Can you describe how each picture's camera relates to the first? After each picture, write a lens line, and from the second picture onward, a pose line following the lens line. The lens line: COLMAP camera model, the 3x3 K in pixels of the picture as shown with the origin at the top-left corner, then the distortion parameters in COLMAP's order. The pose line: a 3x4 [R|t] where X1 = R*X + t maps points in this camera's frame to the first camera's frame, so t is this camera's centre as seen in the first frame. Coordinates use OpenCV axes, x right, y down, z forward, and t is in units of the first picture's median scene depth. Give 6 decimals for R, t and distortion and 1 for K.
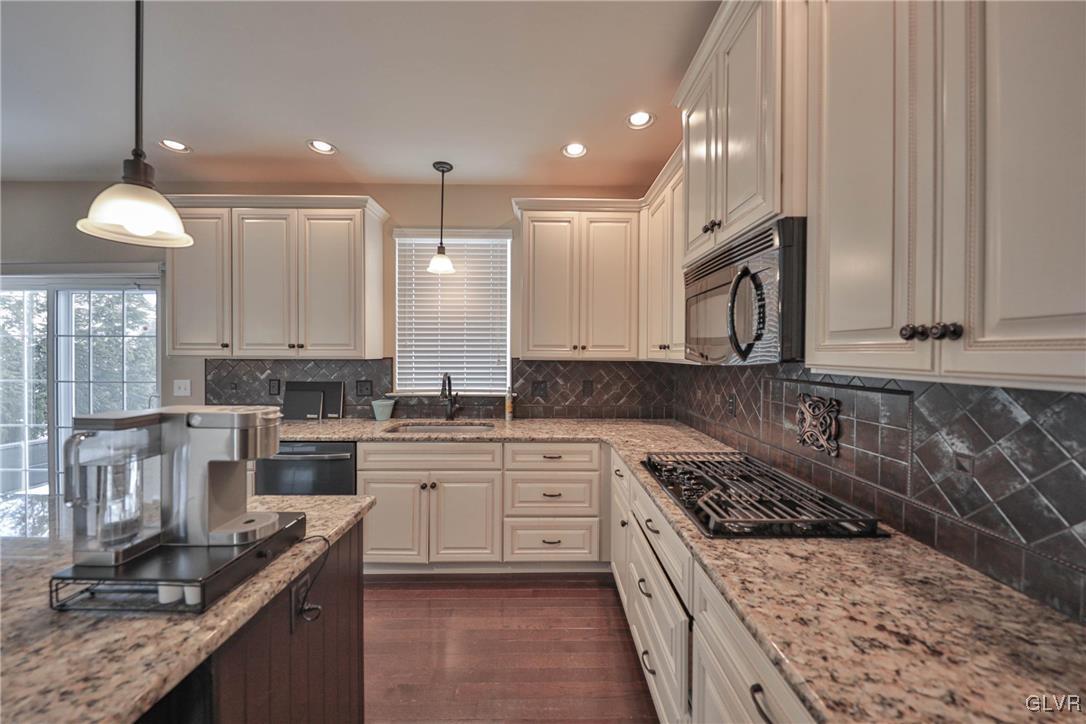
lens RADIAL K [[395.3, 0, 546.8], [0, 395.3, 354.2], [0, 0, 1]] dist [-0.001192, -0.000312]
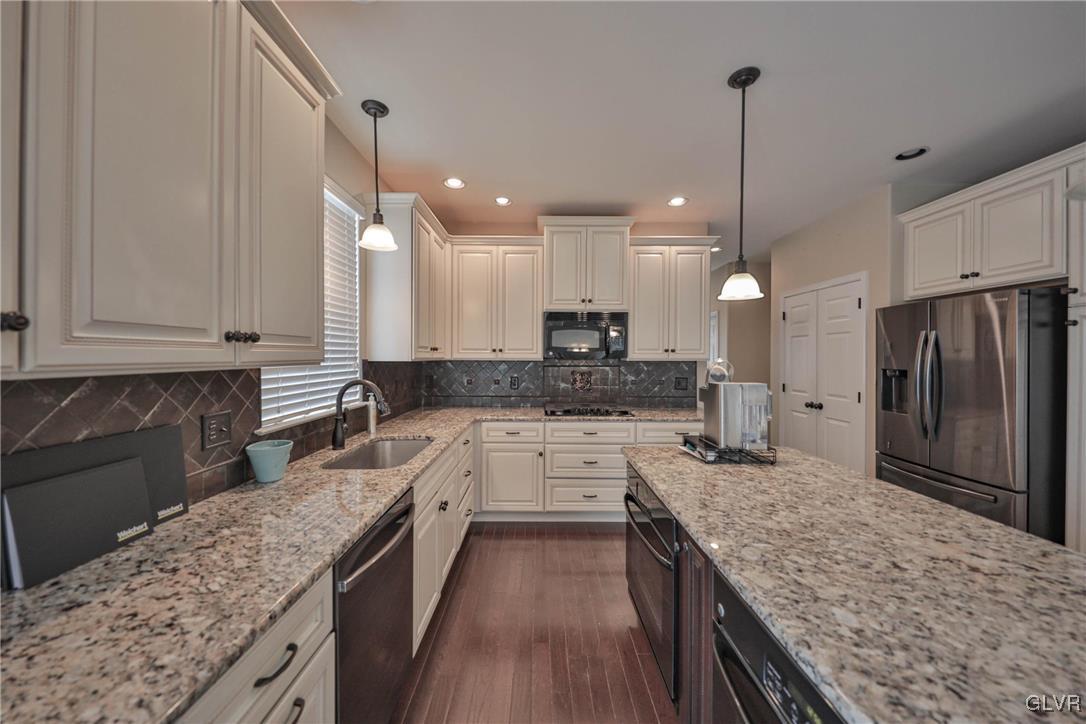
lens RADIAL K [[390.3, 0, 544.0], [0, 390.3, 357.7], [0, 0, 1]] dist [0.000098, -0.000065]
pose [[0.000025, -0.009436, 0.999955, -1.165332], [0.000217, 0.999955, 0.009436, -0.003519], [-1.000000, 0.000216, 0.000027, 0.769453]]
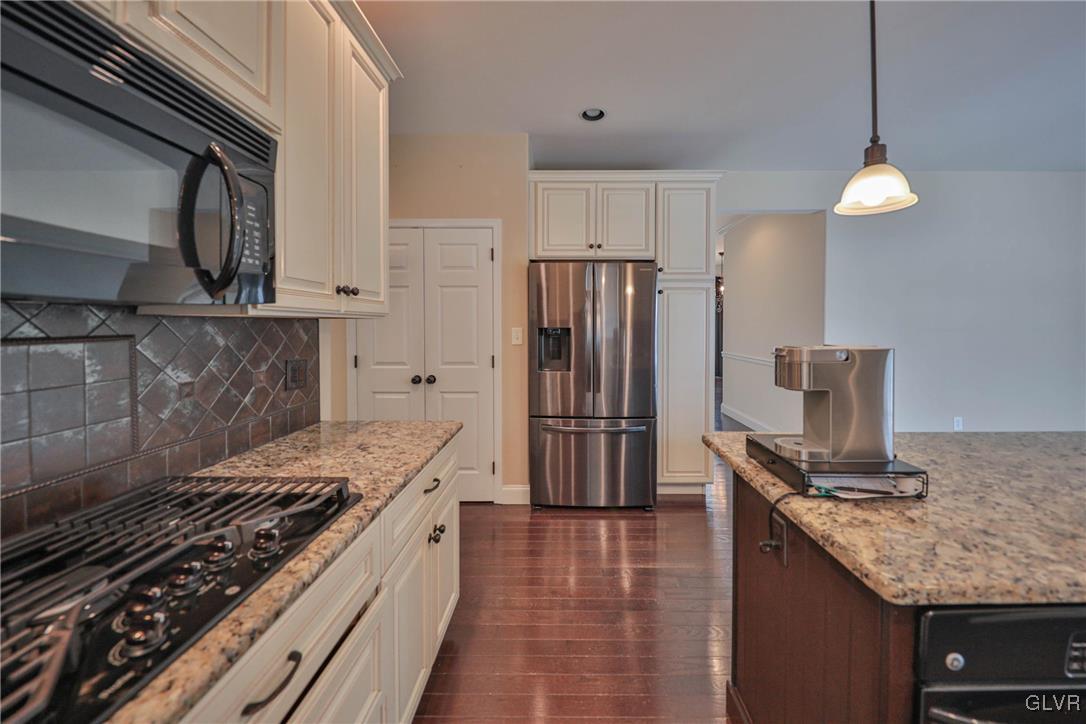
lens RADIAL K [[386.3, 0, 544.2], [0, 386.3, 326.7], [0, 0, 1]] dist [-0.000382, -0.000075]
pose [[-0.998291, -0.010001, 0.057569, -0.027230], [-0.009357, 0.999891, 0.011443, 0.026128], [-0.057677, 0.010885, -0.998276, 0.839645]]
